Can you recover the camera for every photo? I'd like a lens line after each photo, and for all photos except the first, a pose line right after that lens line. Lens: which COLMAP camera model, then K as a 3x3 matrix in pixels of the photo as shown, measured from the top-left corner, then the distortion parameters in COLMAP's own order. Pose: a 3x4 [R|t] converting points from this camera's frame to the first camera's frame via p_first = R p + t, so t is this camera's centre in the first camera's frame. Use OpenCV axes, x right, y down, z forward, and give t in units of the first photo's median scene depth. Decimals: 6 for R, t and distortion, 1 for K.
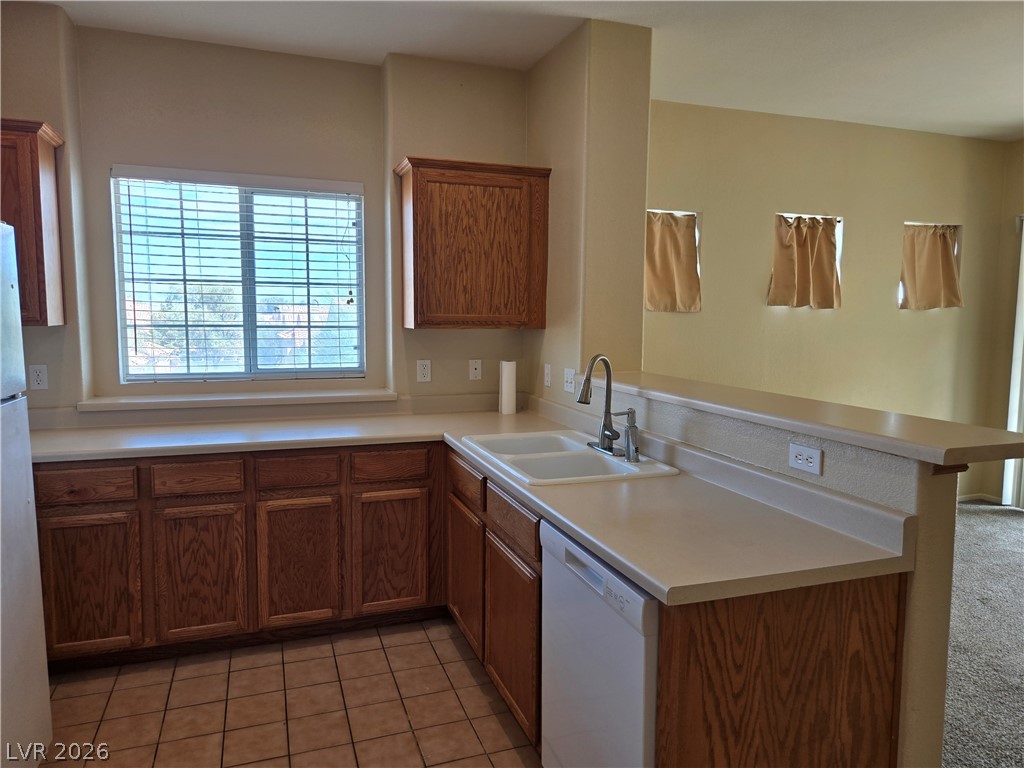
lens RADIAL K [[689.0, 0, 508.9], [0, 689.0, 377.4], [0, 0, 1]] dist [0.059217, -0.048911]
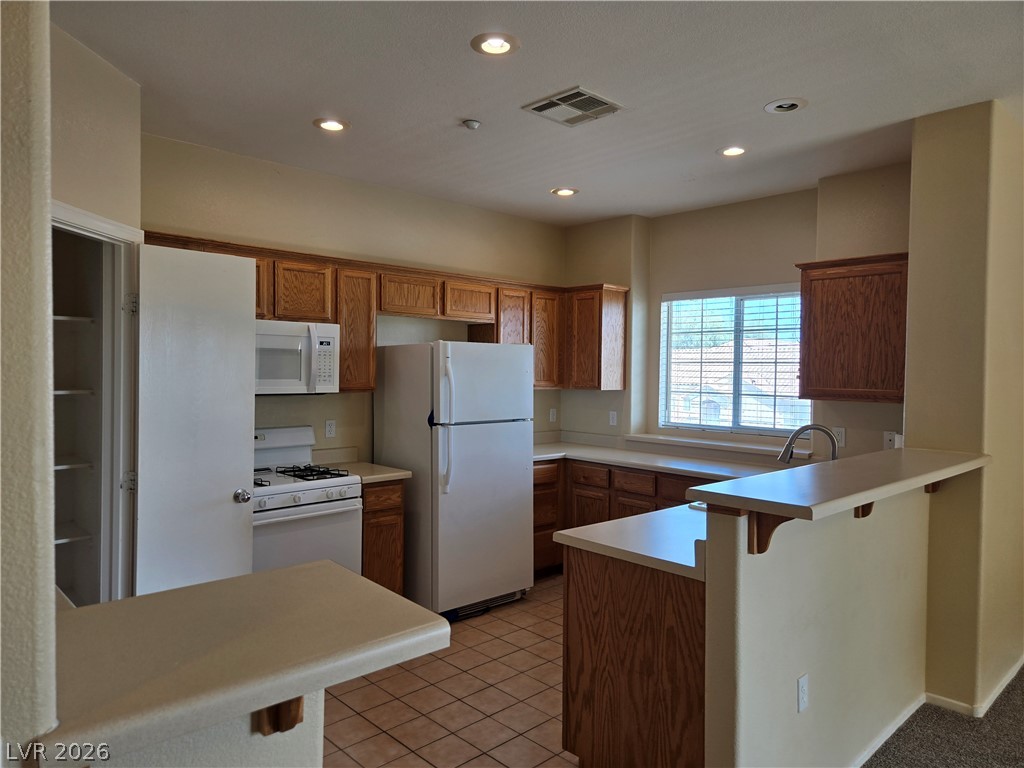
lens RADIAL K [[689.0, 0, 511.3], [0, 689.0, 382.6], [0, 0, 1]] dist [0.059217, -0.048911]
pose [[0.400671, 0.013973, -0.916115, 0.772548], [-0.096107, 0.995009, -0.026857, -0.017272], [0.911167, 0.098806, 0.400014, 0.036220]]
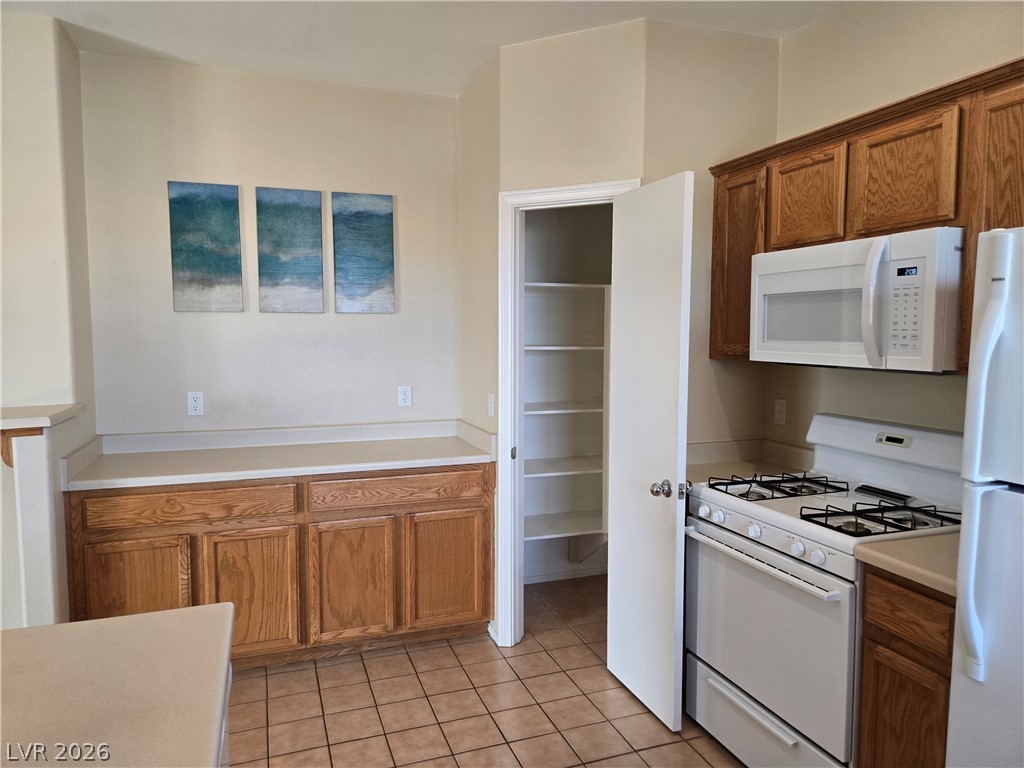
lens RADIAL K [[689.0, 0, 503.6], [0, 689.0, 385.7], [0, 0, 1]] dist [0.059217, -0.048911]
pose [[-0.999887, -0.011227, 0.009962, -0.081552], [-0.009276, 0.984002, 0.177916, -0.090461], [-0.011800, 0.177804, -0.983995, 0.805243]]
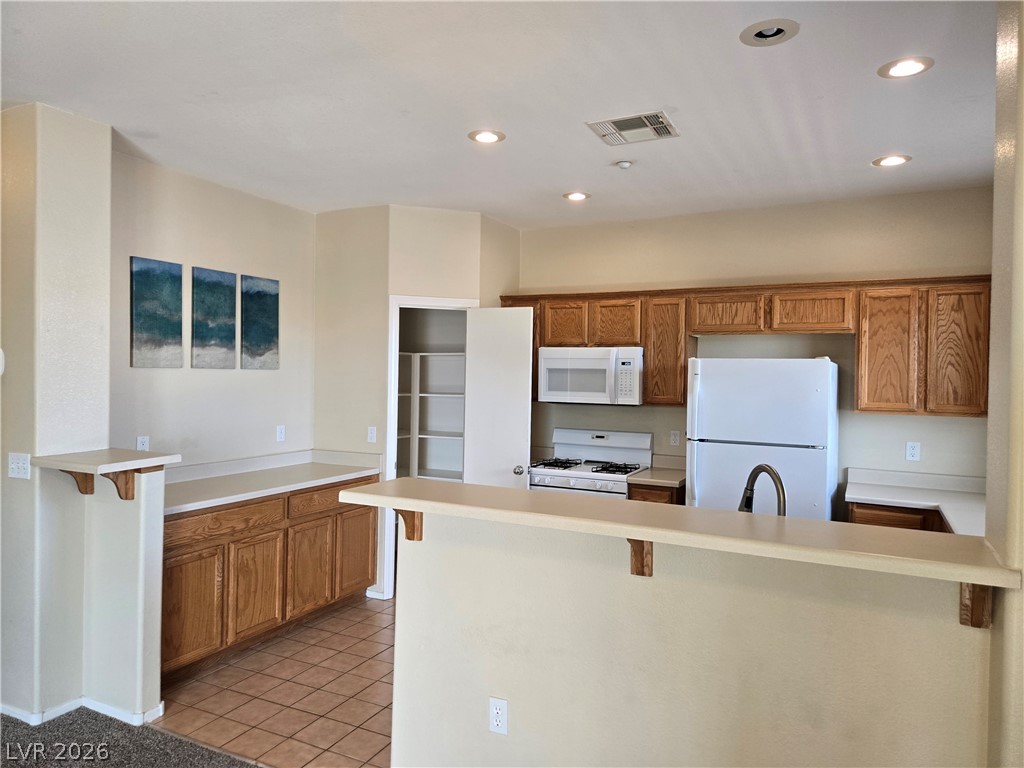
lens RADIAL K [[689.0, 0, 504.5], [0, 689.0, 378.0], [0, 0, 1]] dist [0.059217, -0.048911]
pose [[-0.728909, -0.018008, -0.684374, 0.719882], [-0.089381, 0.993601, 0.069053, -0.128850], [0.678751, 0.111503, -0.725854, 1.056784]]
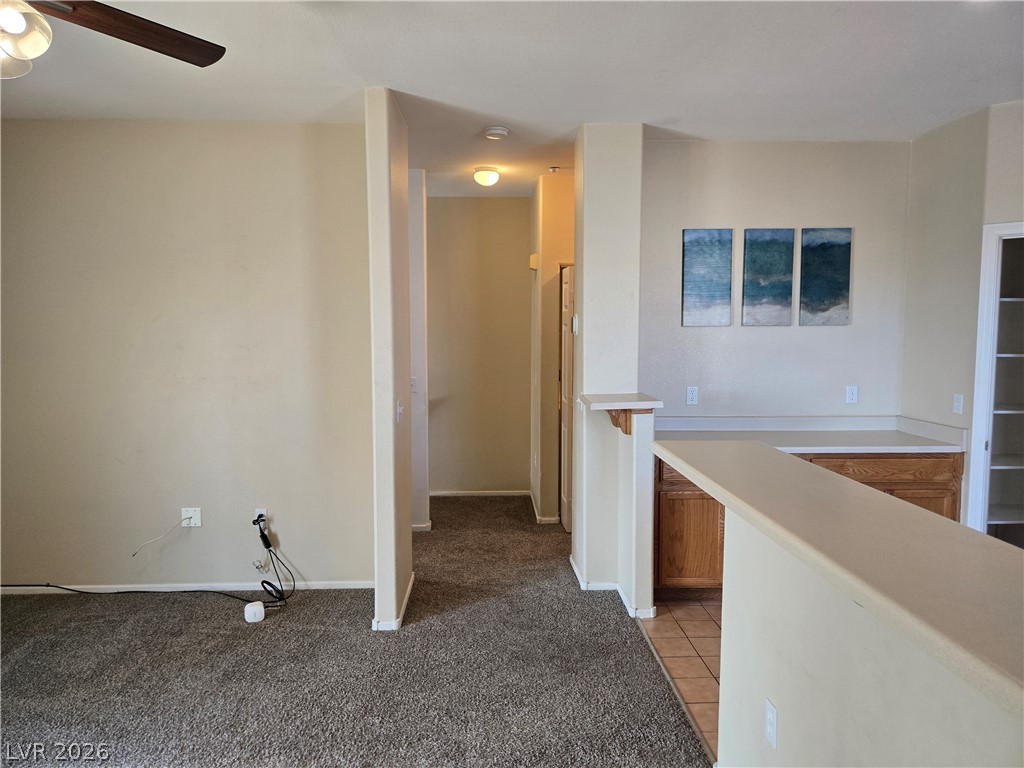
lens RADIAL K [[689.0, 0, 505.8], [0, 689.0, 384.2], [0, 0, 1]] dist [0.059217, -0.048911]
pose [[-0.950807, -0.033692, 0.307948, 0.300820], [0.021448, 0.984523, 0.173936, -0.140349], [-0.309042, 0.171985, -0.935369, 1.162600]]
